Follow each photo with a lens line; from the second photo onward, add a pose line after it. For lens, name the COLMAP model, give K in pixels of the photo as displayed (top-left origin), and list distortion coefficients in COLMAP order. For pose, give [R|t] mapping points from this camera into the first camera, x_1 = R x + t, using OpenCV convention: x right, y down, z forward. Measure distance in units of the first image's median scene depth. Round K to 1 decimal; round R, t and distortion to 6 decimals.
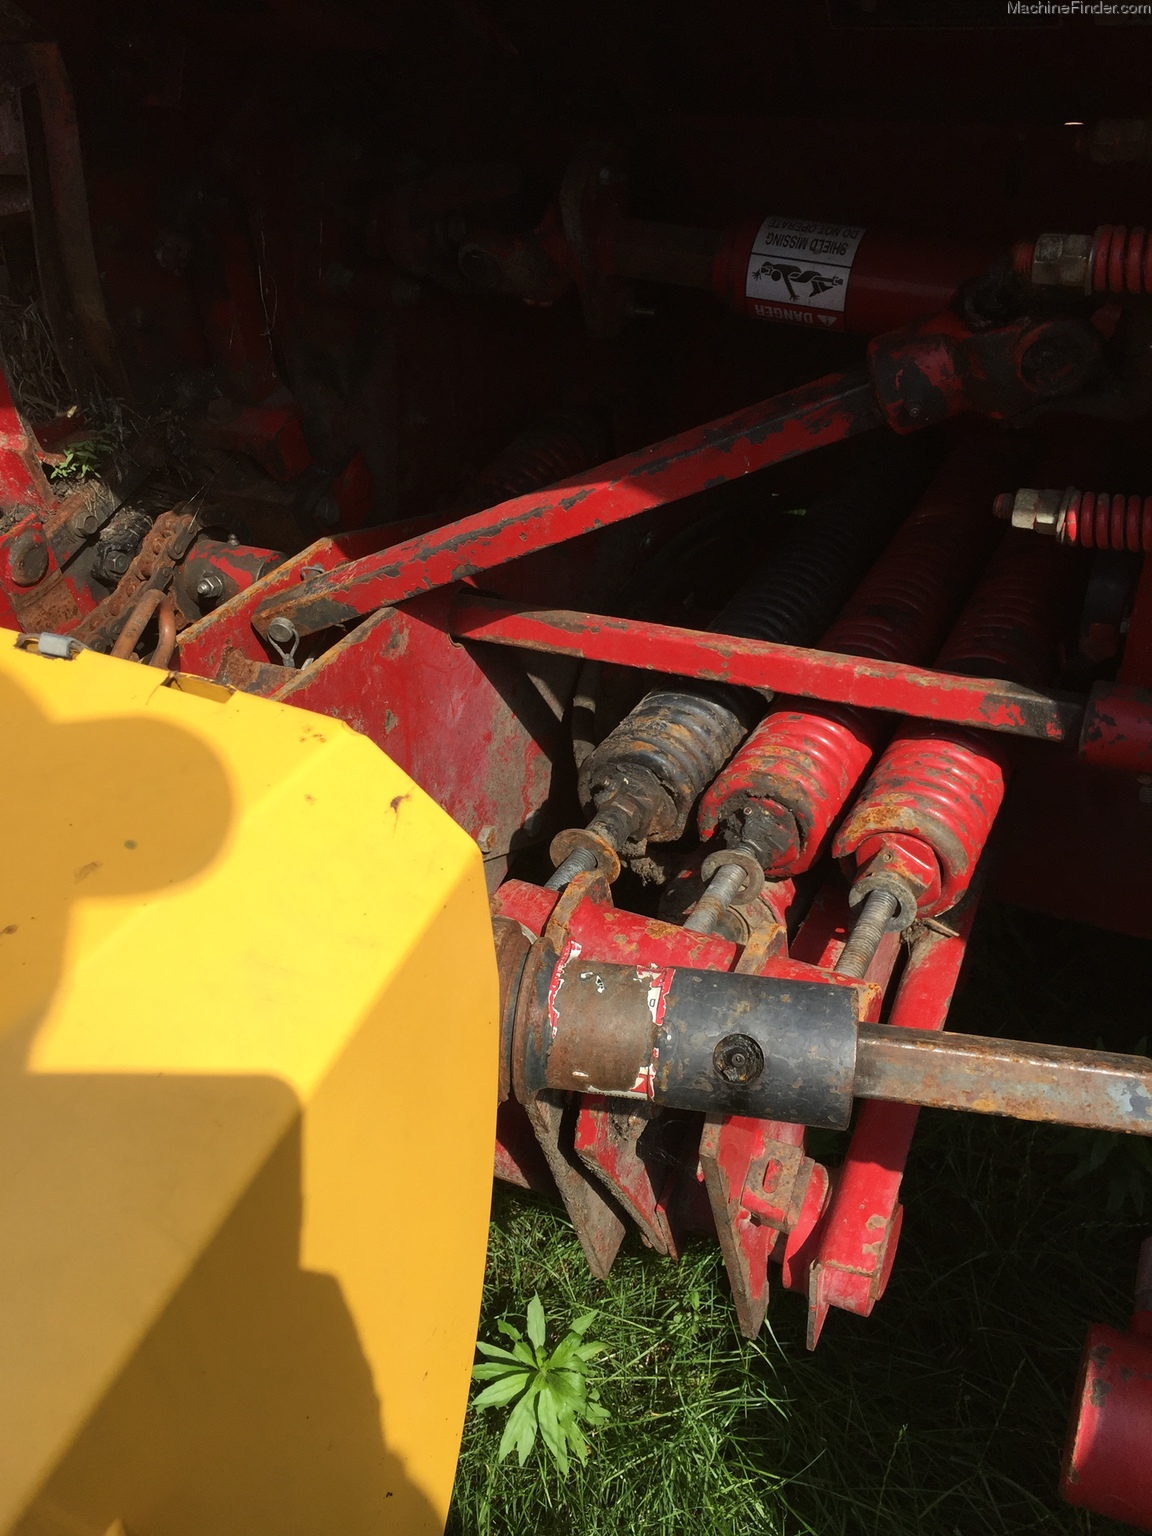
lens RADIAL K [[1264.3, 0, 578.0], [0, 1264.3, 806.6], [0, 0, 1]] dist [-0.012193, 0.003675]
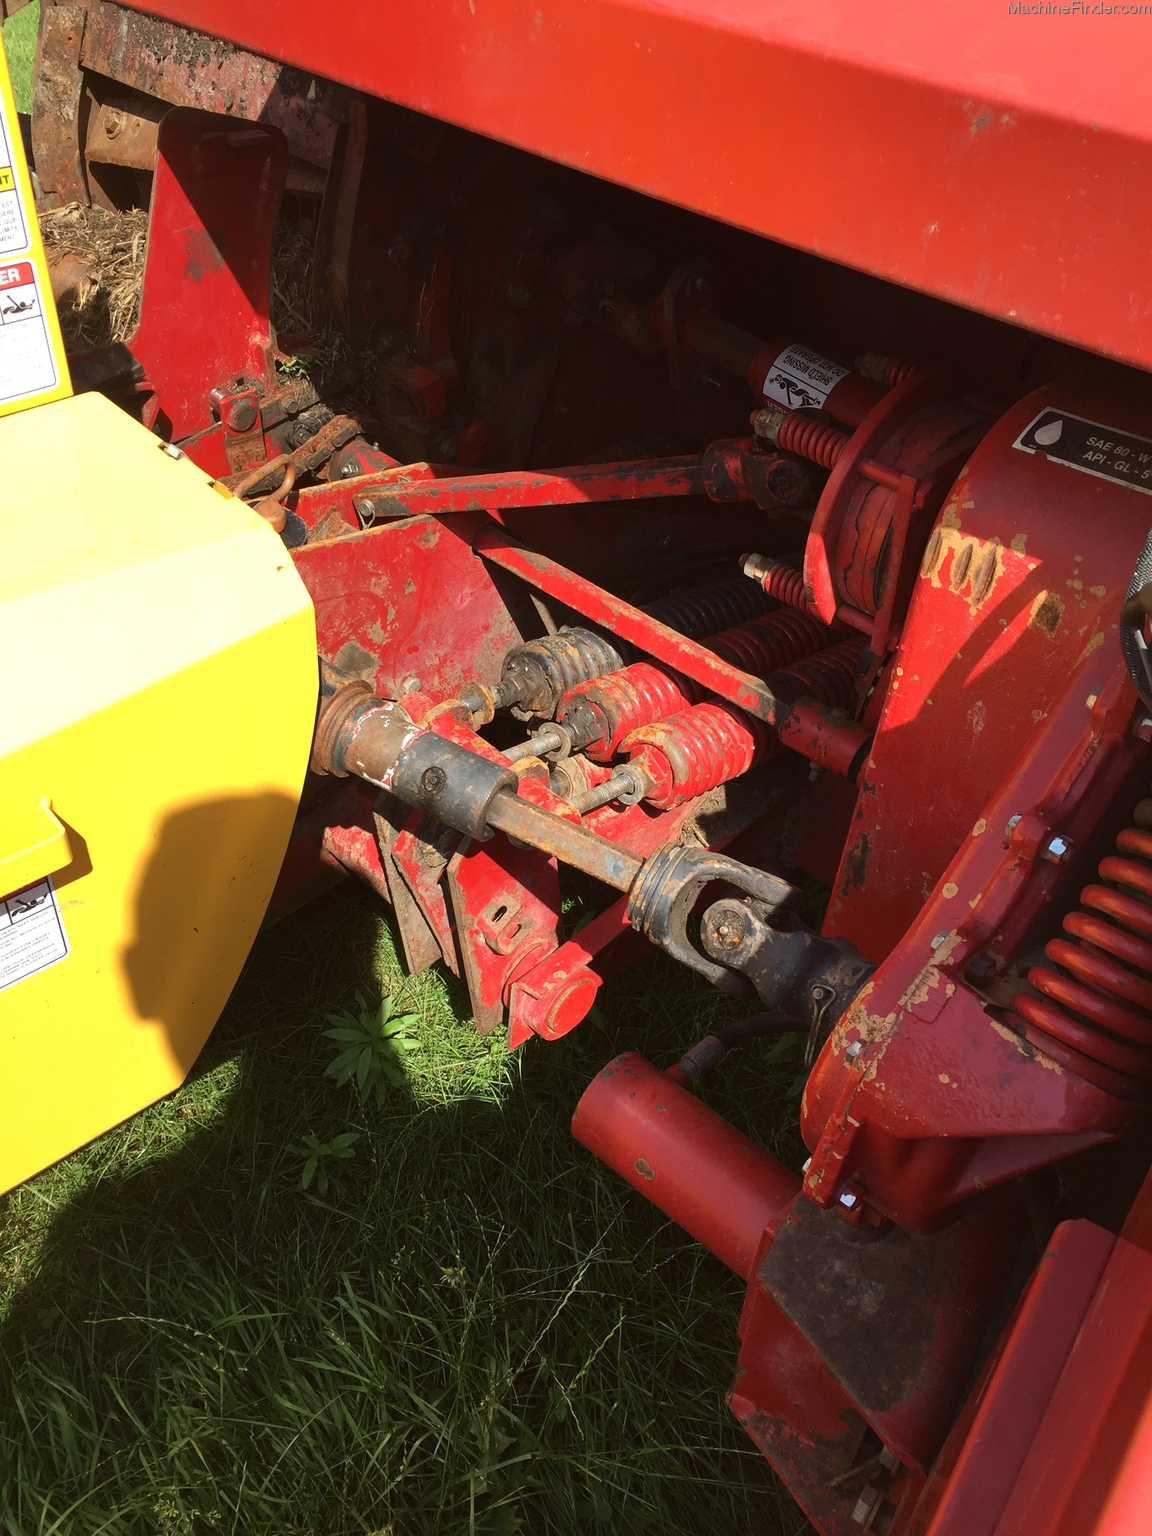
lens RADIAL K [[1306.6, 0, 576.0], [0, 1306.6, 768.0], [0, 0, 1]] dist [0.064227, -0.101335]
pose [[0.921779, 0.344158, -0.178547, 0.400126], [-0.349311, 0.937003, 0.002739, 0.064404], [0.168241, 0.059844, 0.983928, -0.520124]]
